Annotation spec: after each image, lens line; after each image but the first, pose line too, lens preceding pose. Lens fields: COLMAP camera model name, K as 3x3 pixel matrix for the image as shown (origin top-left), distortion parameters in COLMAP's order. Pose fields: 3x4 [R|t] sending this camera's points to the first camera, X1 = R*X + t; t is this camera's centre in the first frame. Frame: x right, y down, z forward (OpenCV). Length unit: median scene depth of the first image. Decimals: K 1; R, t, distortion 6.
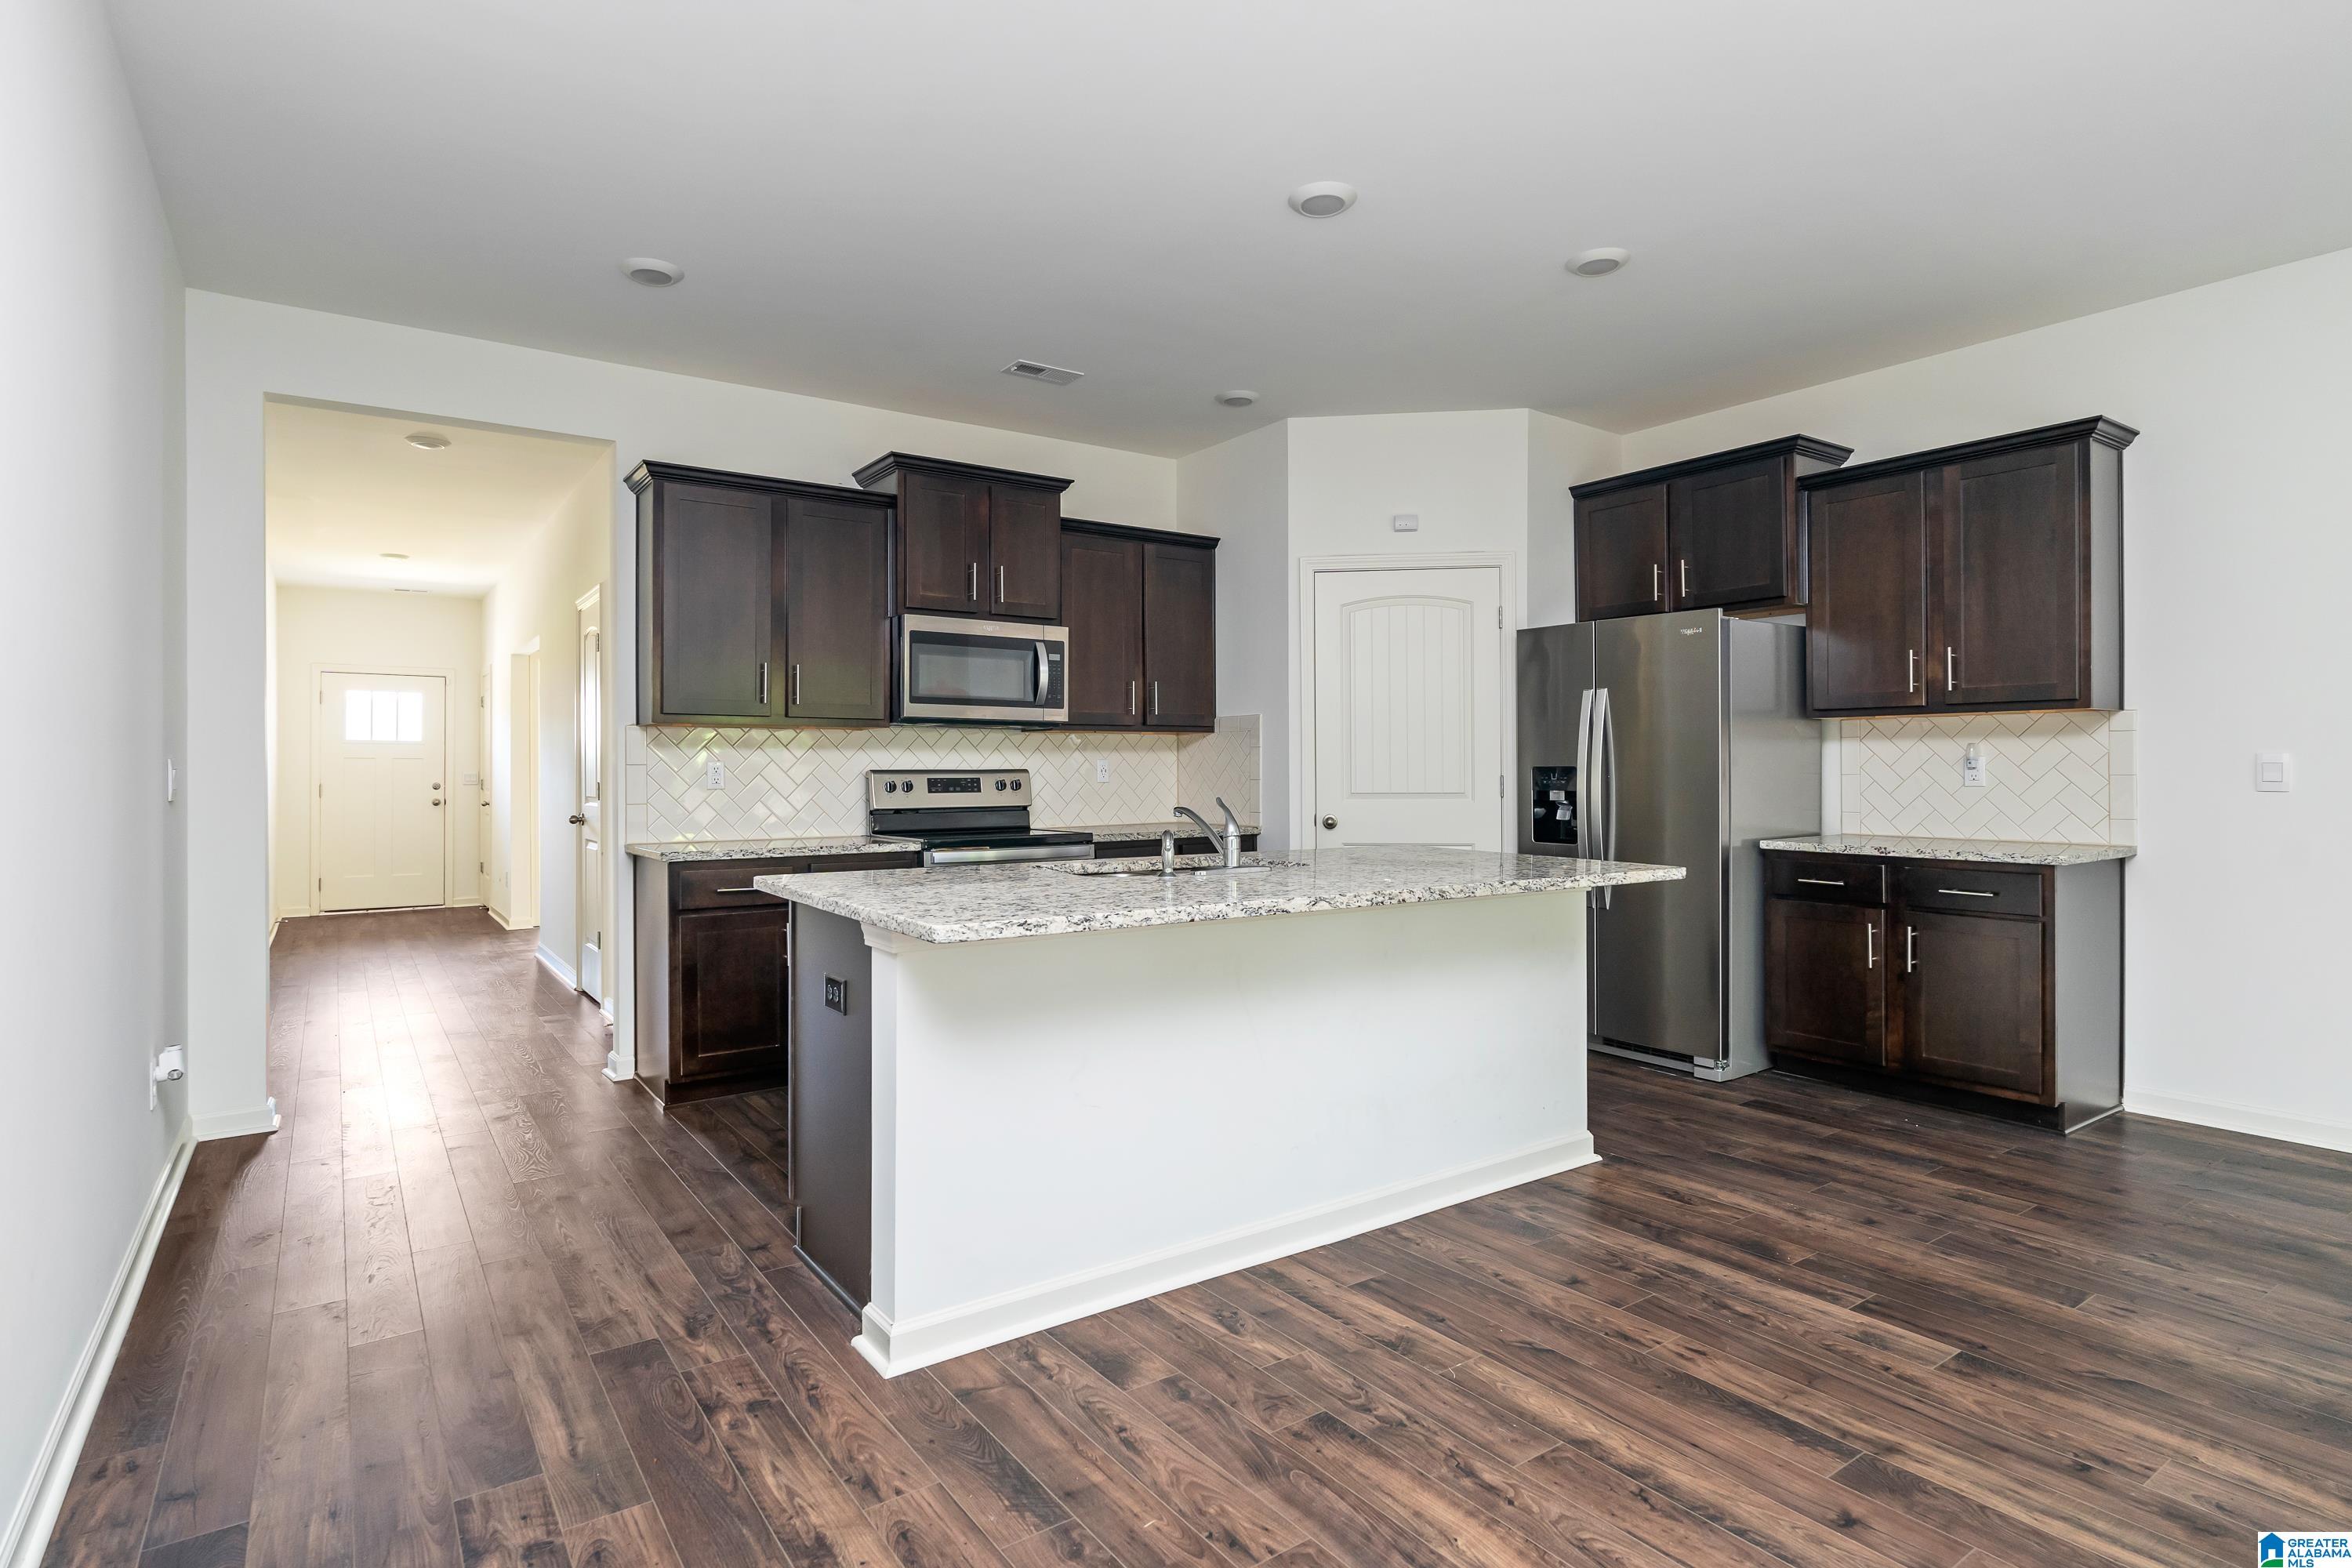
lens RADIAL K [[1164.7, 0, 1179.7], [0, 1164.7, 778.4], [0, 0, 1]] dist [-0.002224, -0.000753]
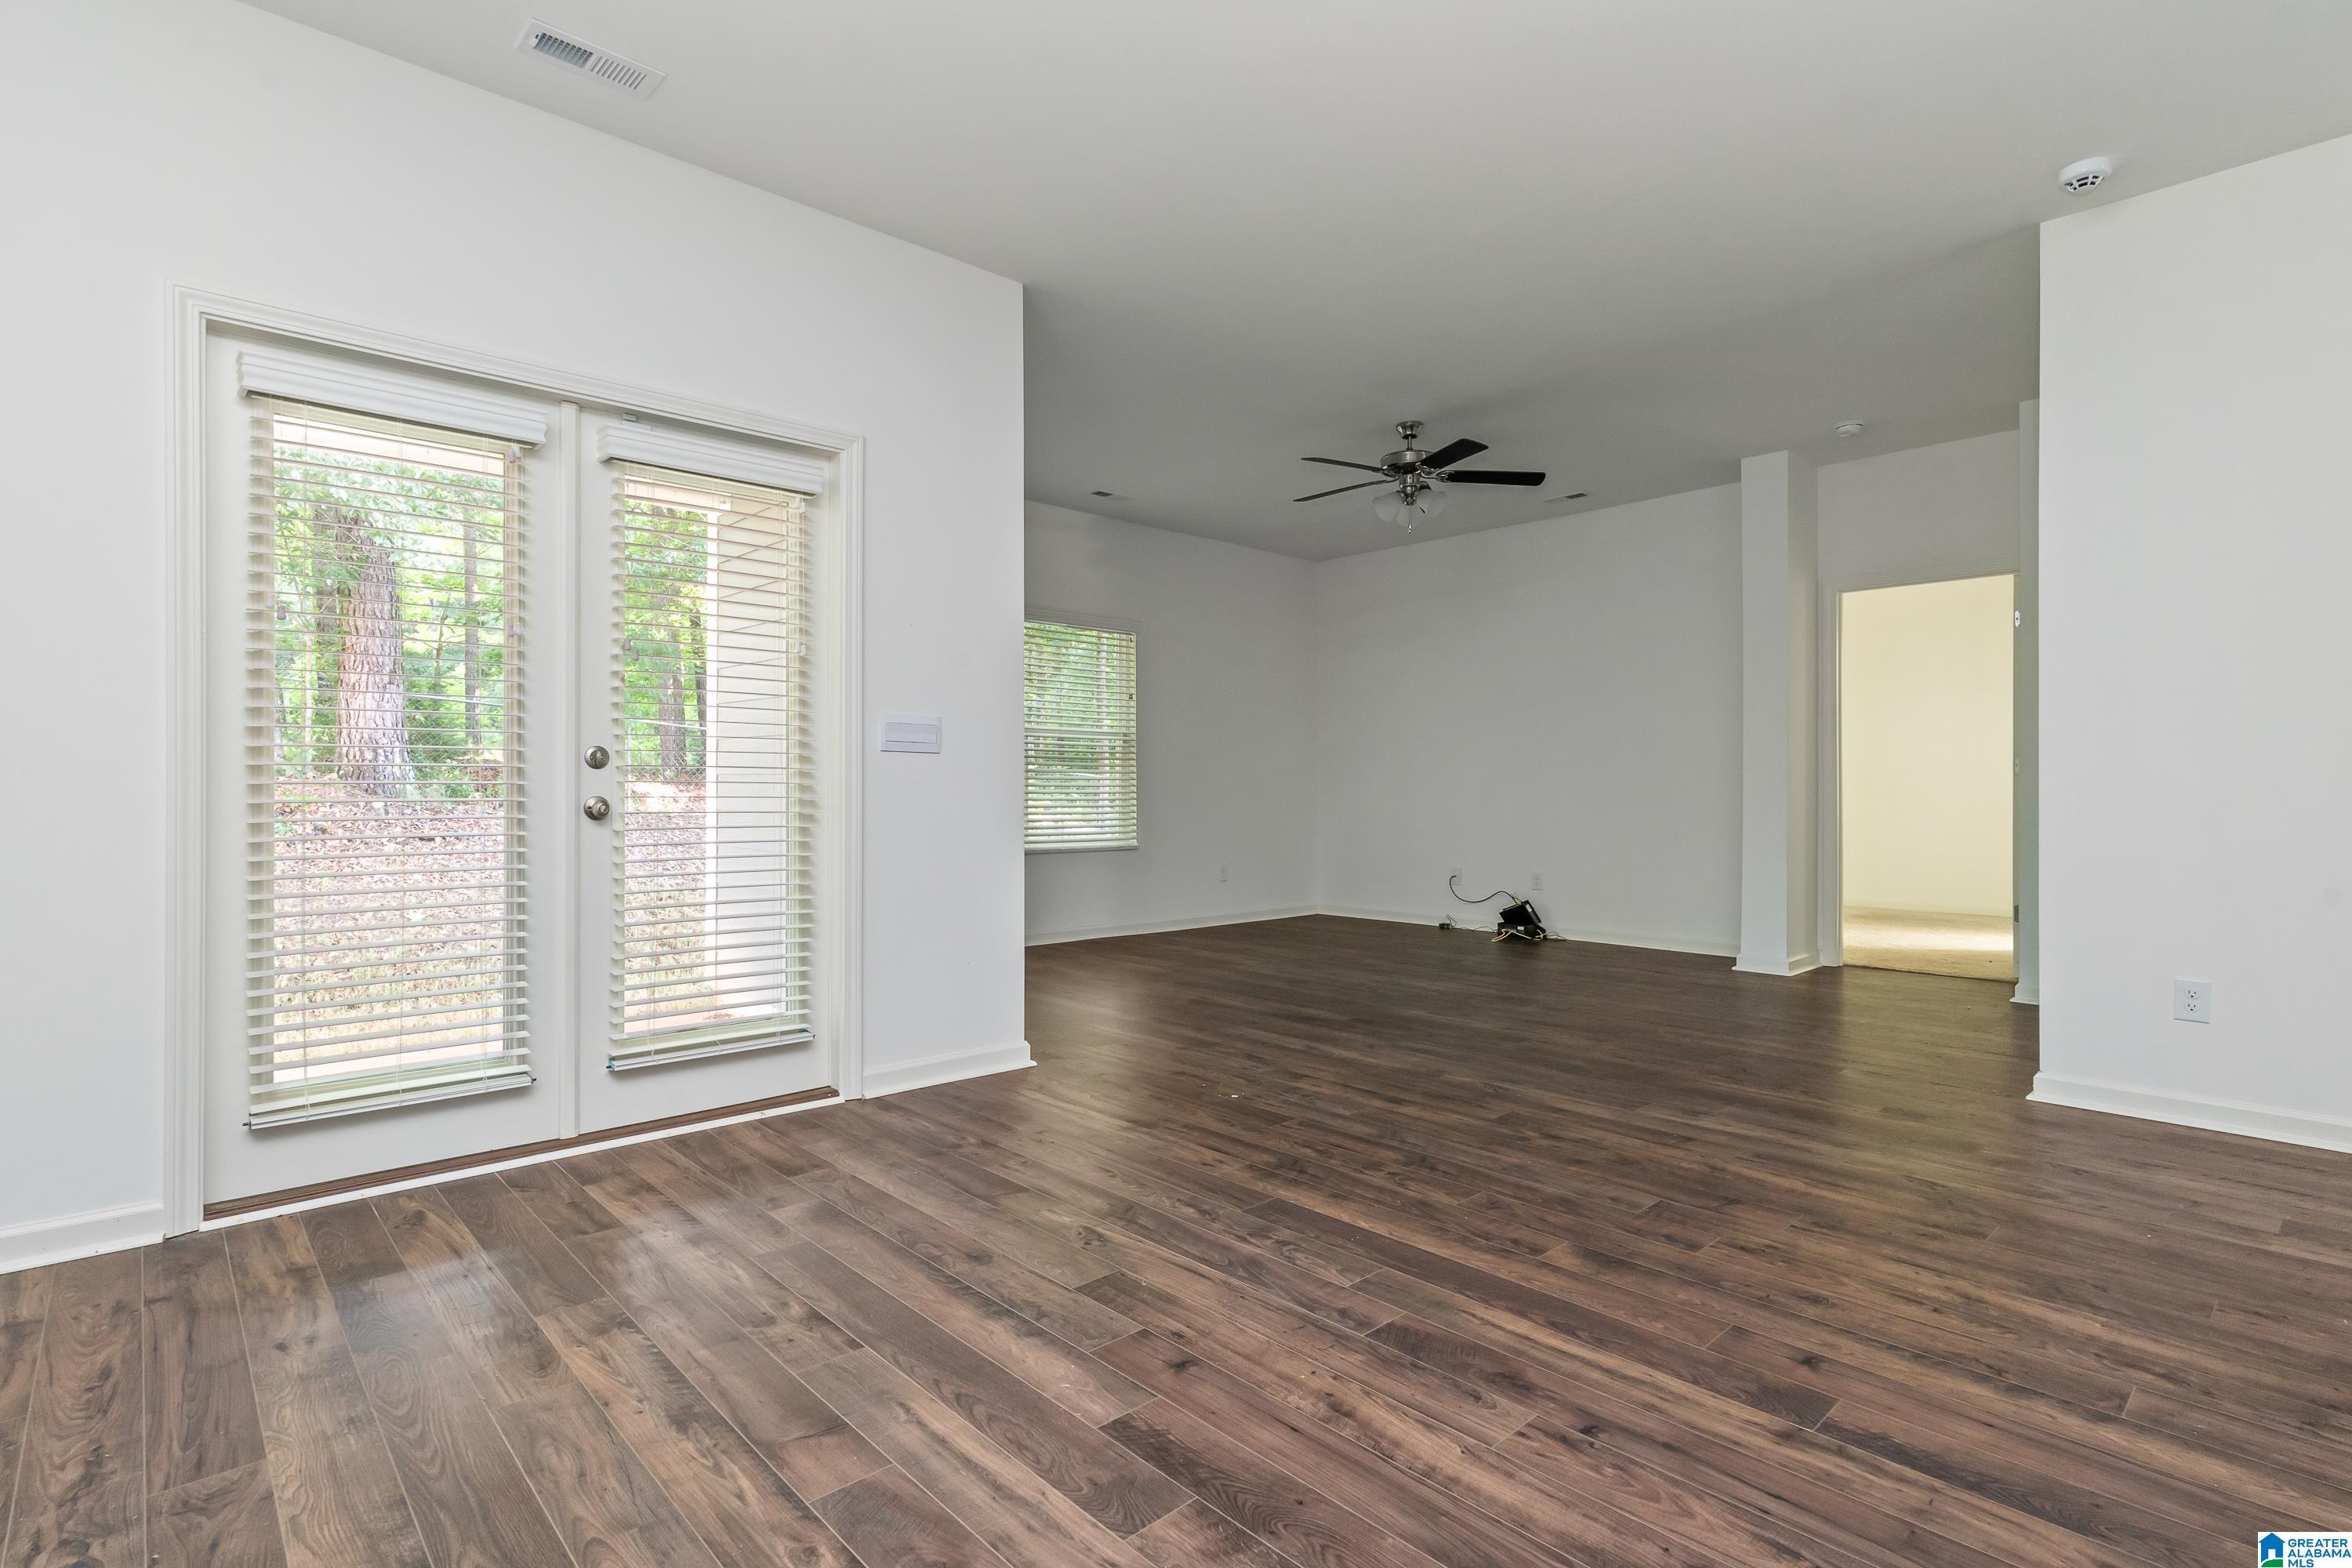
lens RADIAL K [[1144.3, 0, 1171.1], [0, 1144.3, 795.2], [0, 0, 1]] dist [-0.004760, -0.000262]
pose [[-0.990438, 0.002745, -0.137928, 1.055703], [0.001366, 0.999948, 0.010092, 0.072880], [0.137949, 0.009808, -0.990391, 1.582980]]
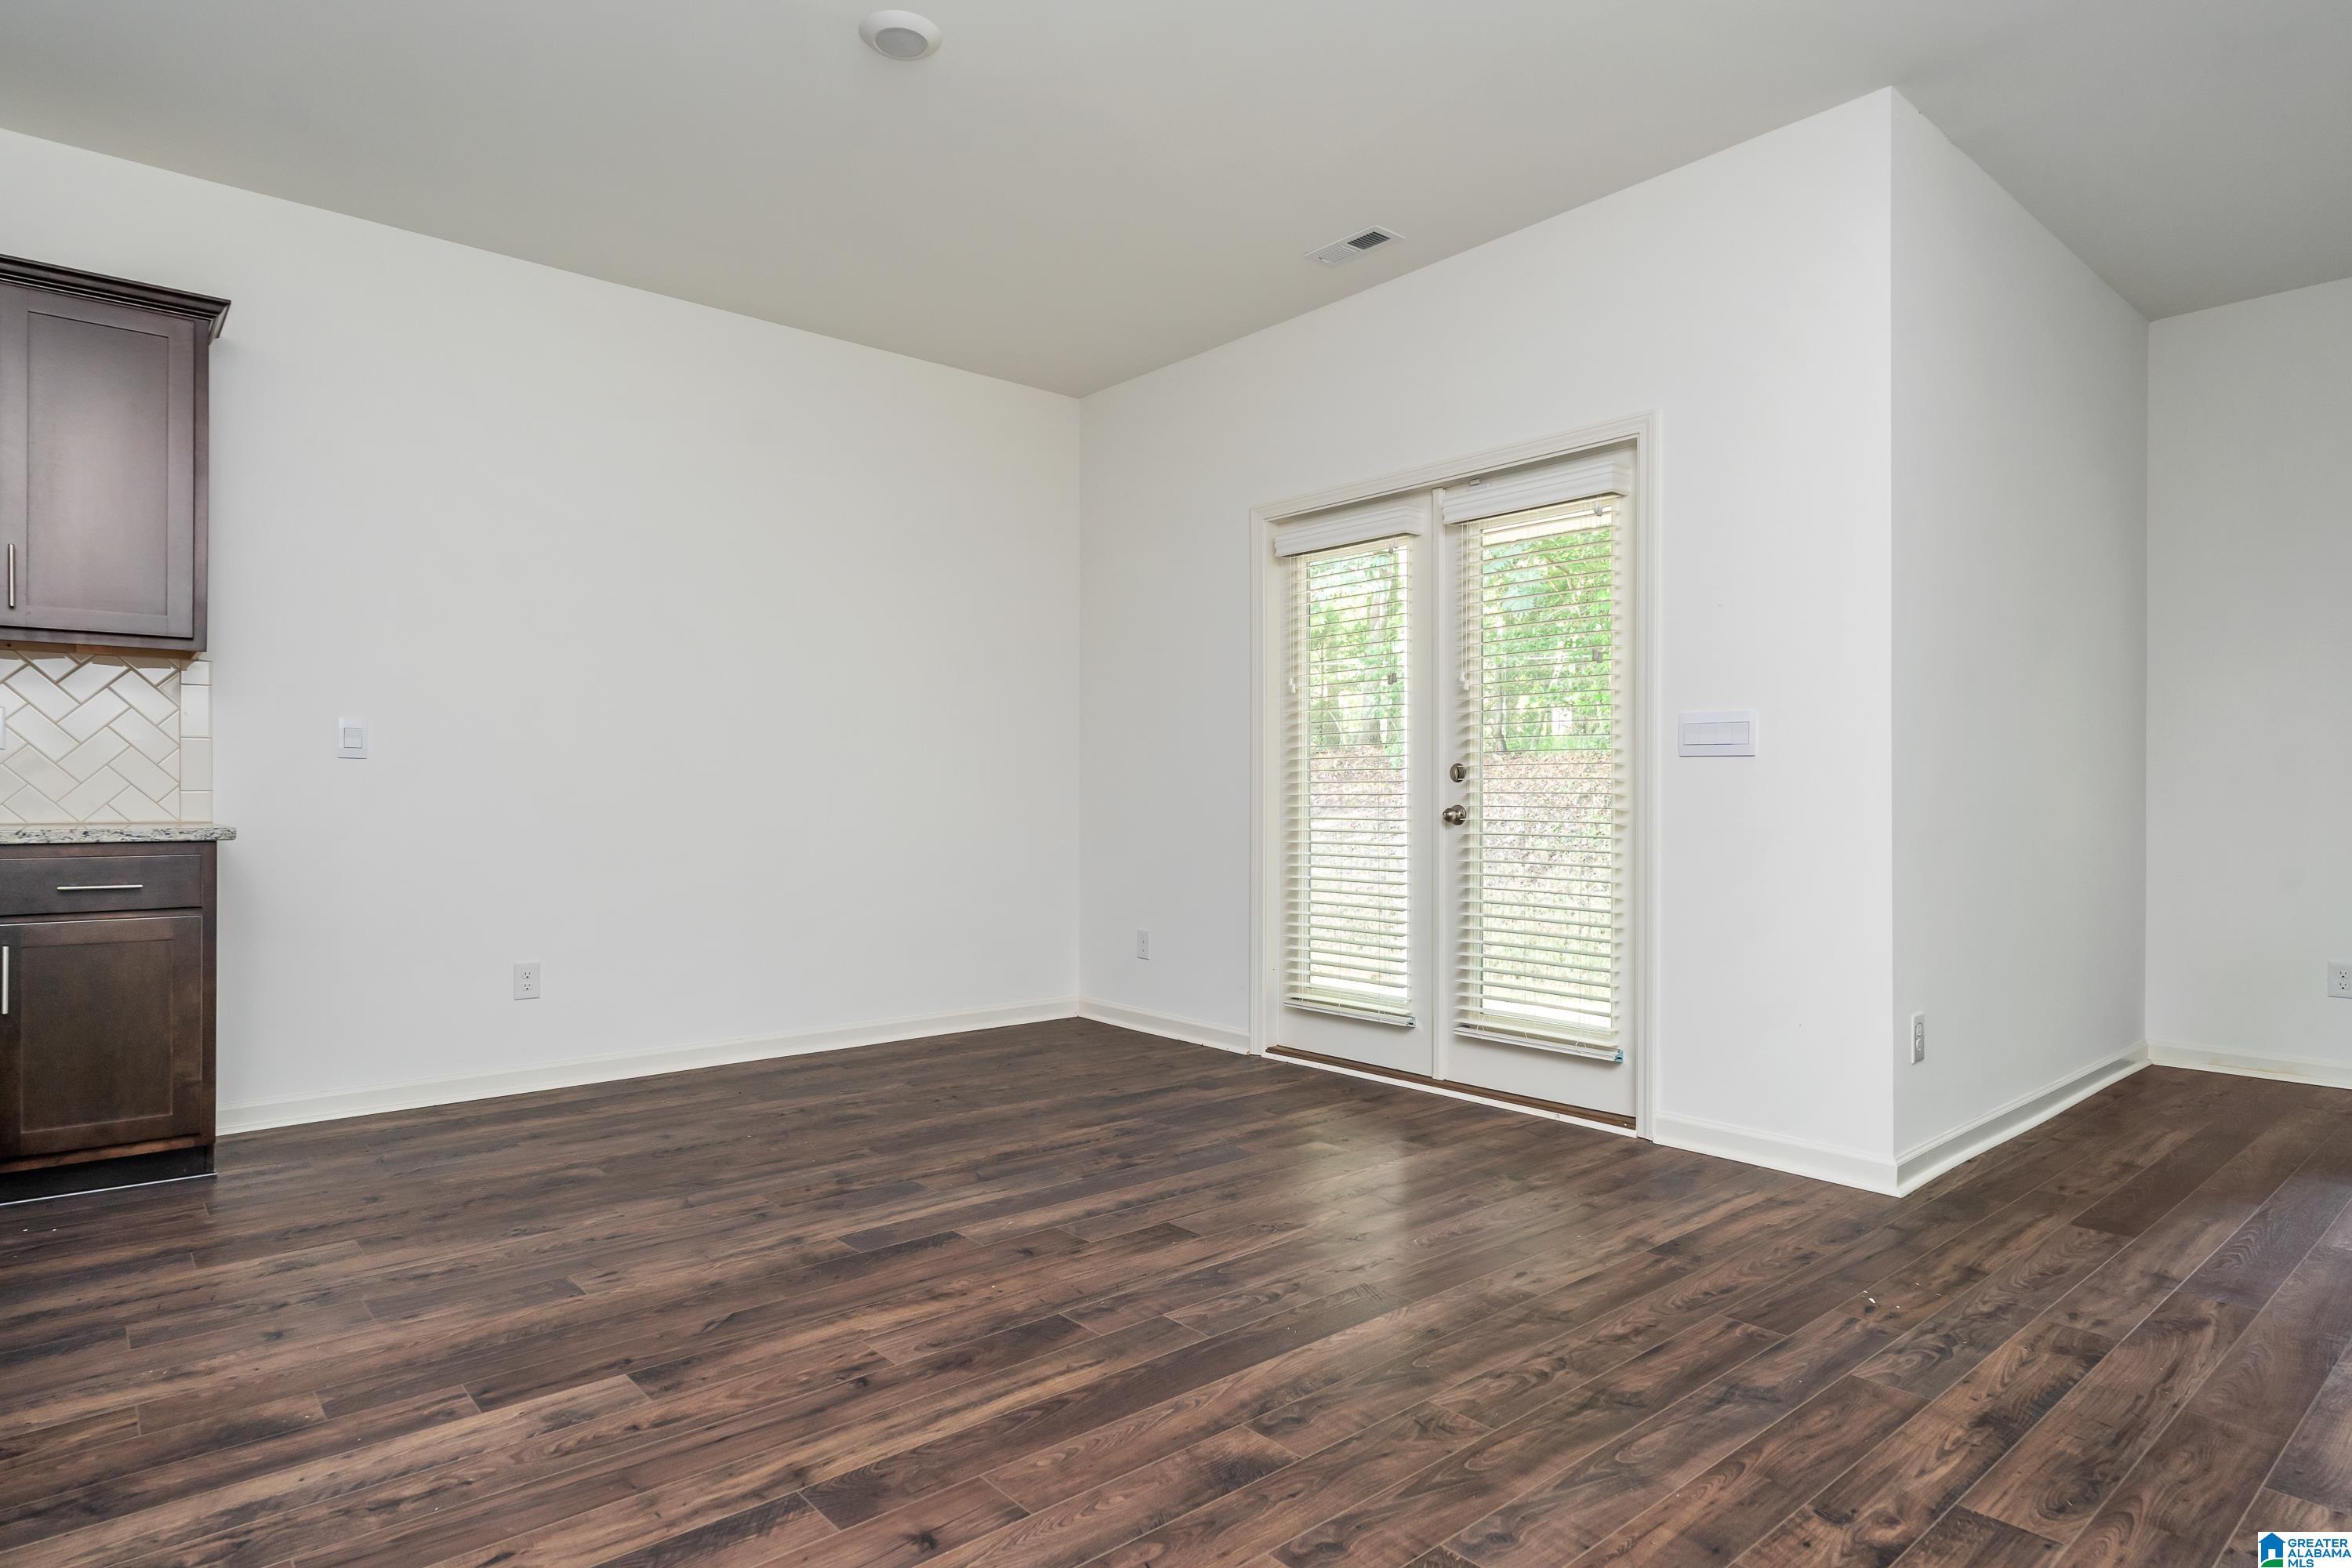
lens RADIAL K [[1283.7, 0, 1124.9], [0, 1283.7, 801.9], [0, 0, 1]] dist [-0.002616, -0.000677]
pose [[-0.079279, 0.000093, 0.996852, -0.293885], [0.002060, 0.999998, 0.000070, 0.081452], [-0.996850, 0.002059, -0.079279, 0.741309]]
